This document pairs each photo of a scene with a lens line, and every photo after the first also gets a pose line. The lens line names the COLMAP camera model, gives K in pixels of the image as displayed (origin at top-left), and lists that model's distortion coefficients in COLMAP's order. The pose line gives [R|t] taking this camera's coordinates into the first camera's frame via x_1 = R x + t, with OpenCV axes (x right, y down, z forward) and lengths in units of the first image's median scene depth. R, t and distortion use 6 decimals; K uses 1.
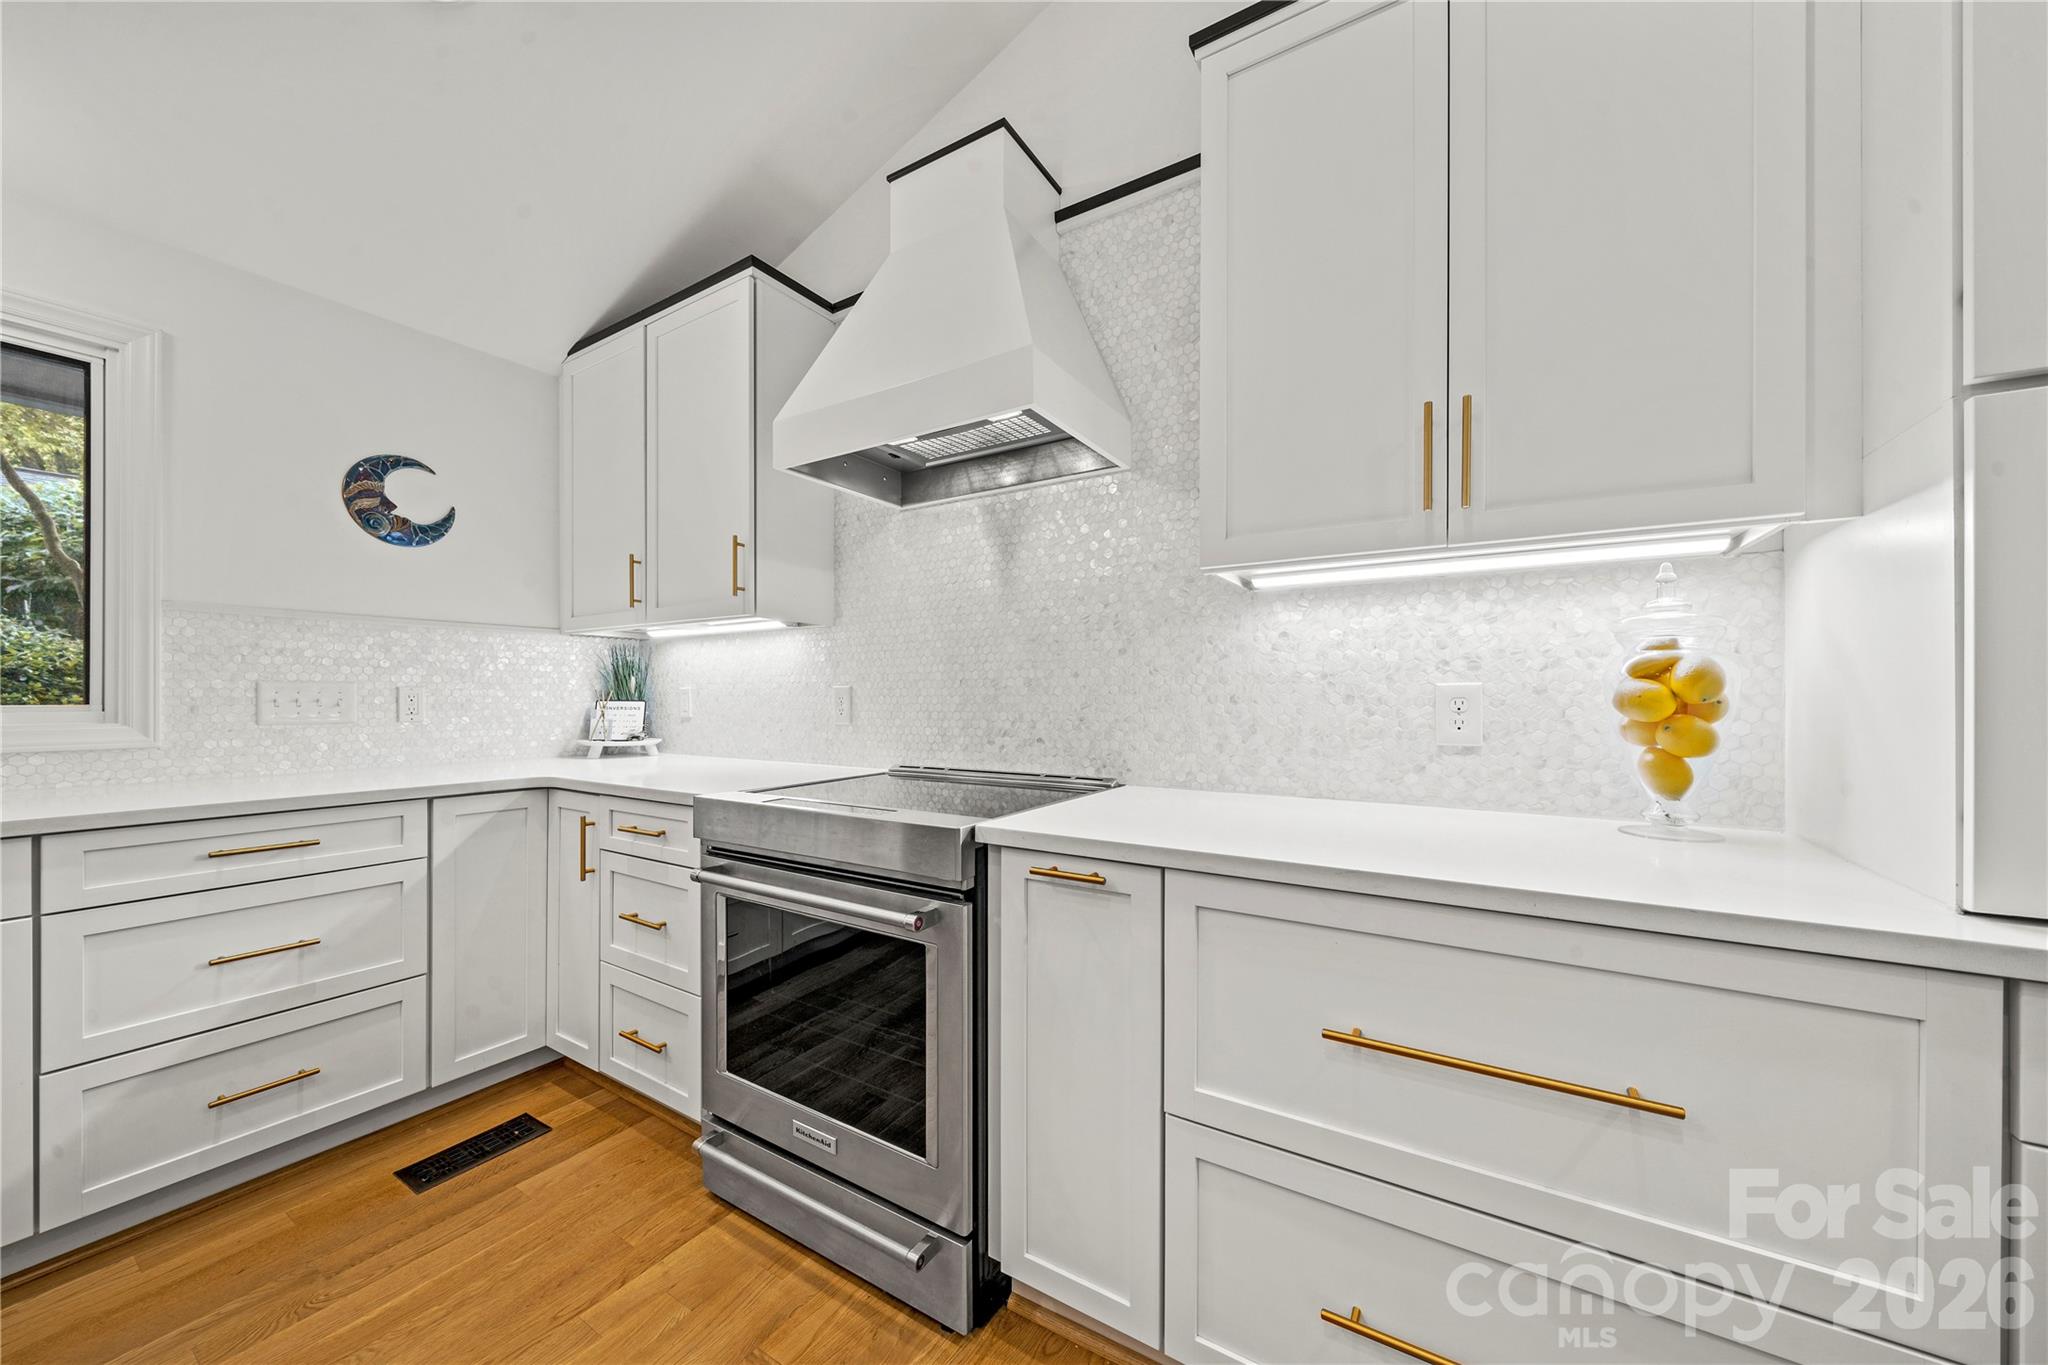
lens RADIAL K [[738.5, 0, 1019.4], [0, 738.5, 699.4], [0, 0, 1]] dist [-0.000164, -0.000021]
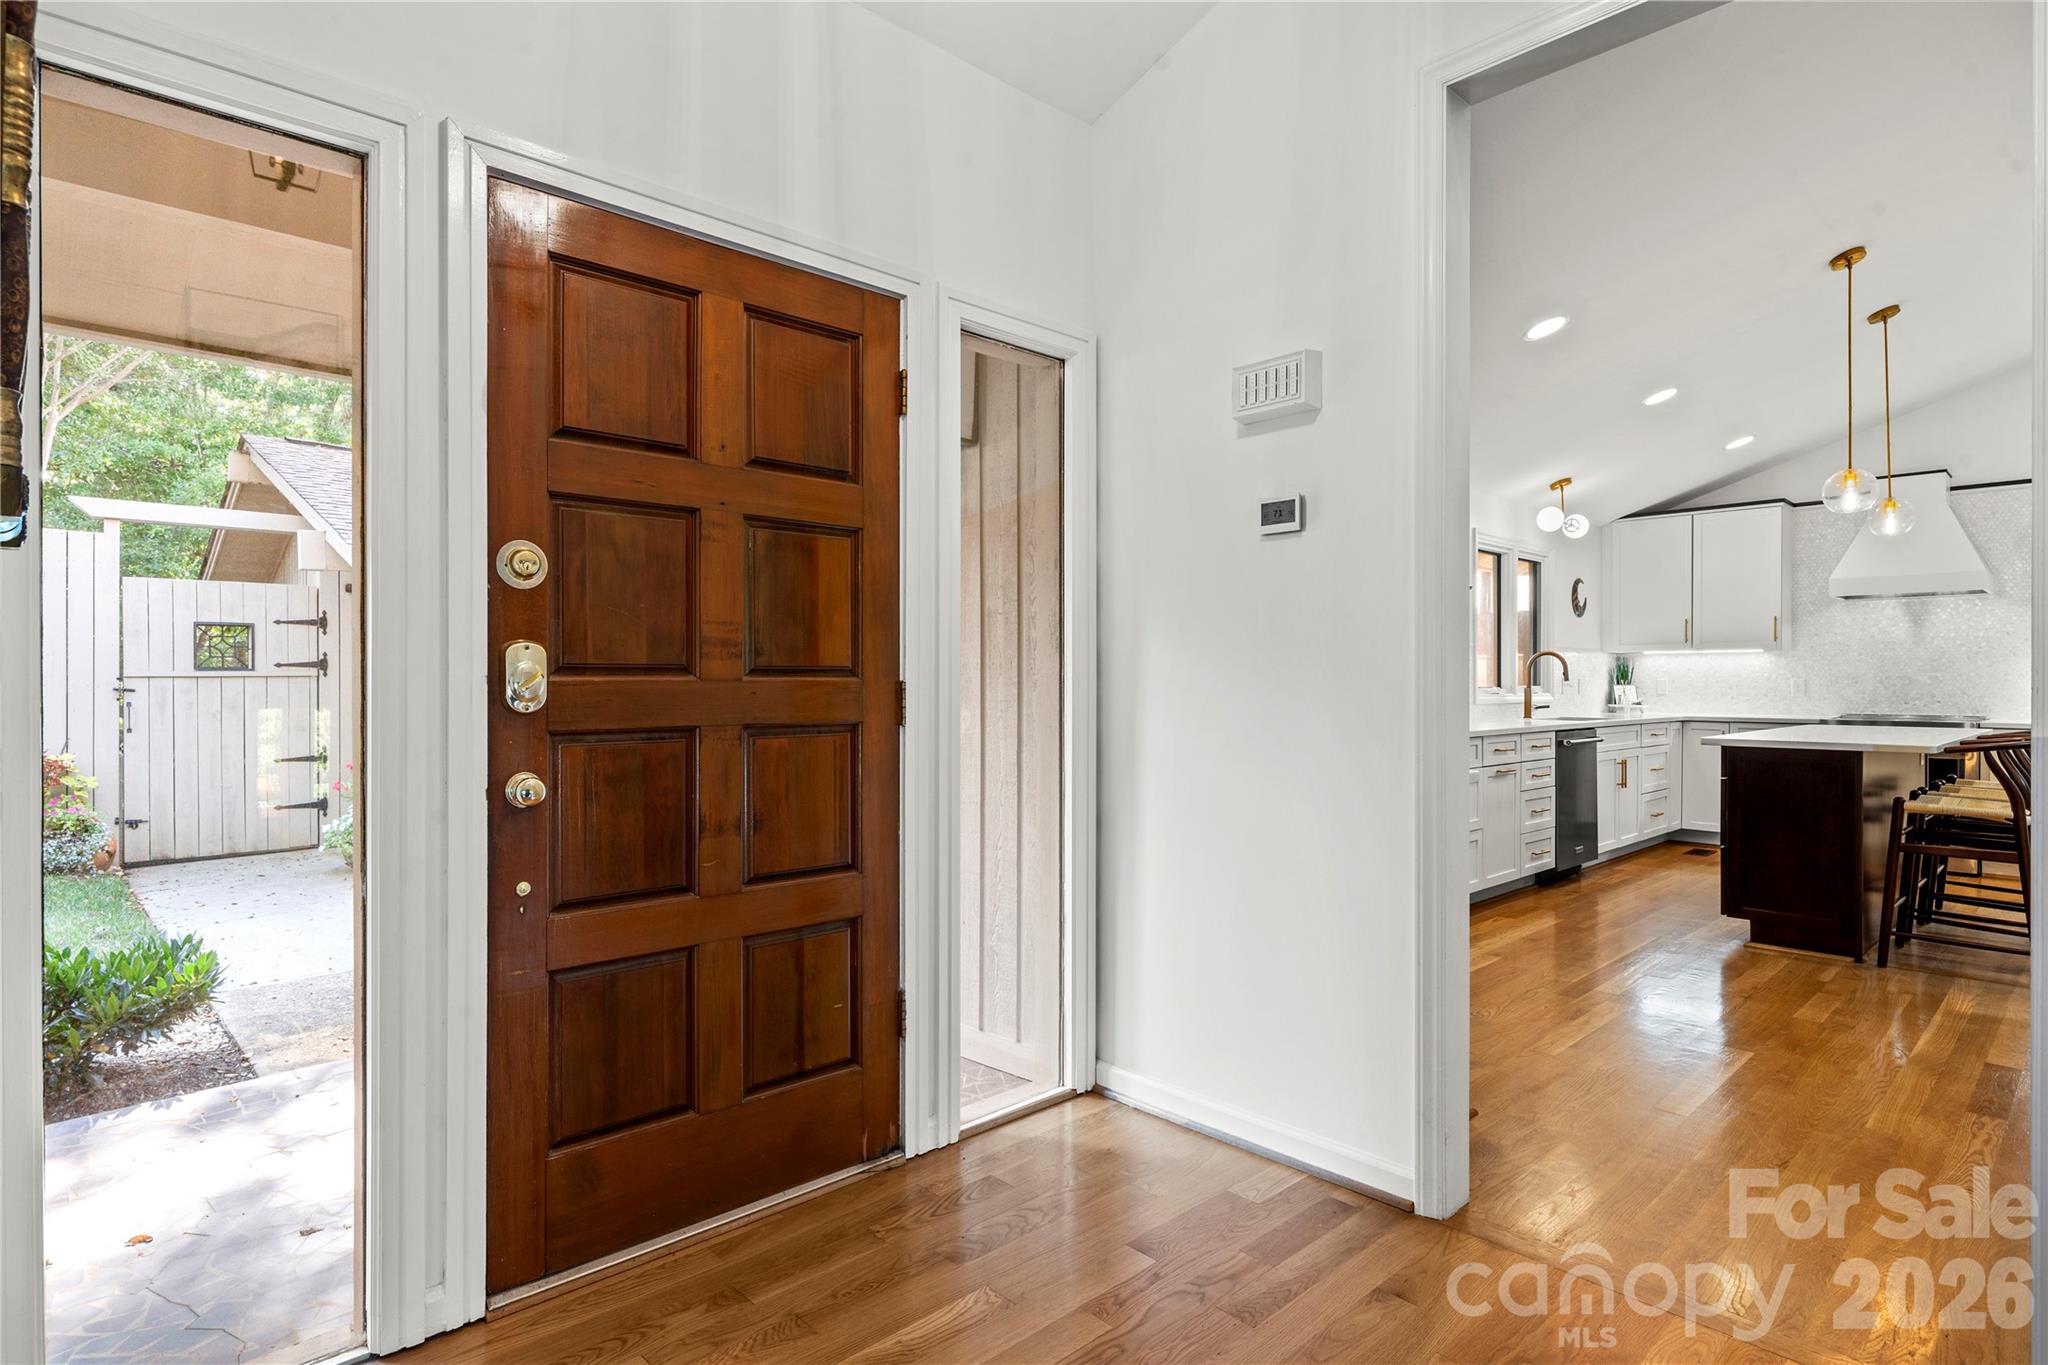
lens RADIAL K [[1036.3, 0, 1024.0], [0, 1036.3, 682.5], [0, 0, 1]] dist [-0.001899, -0.000391]
pose [[0.965014, 0.003105, -0.262179, -1.489274], [-0.002609, 0.999994, 0.002240, -0.005354], [0.262184, -0.001478, 0.965017, -2.310580]]
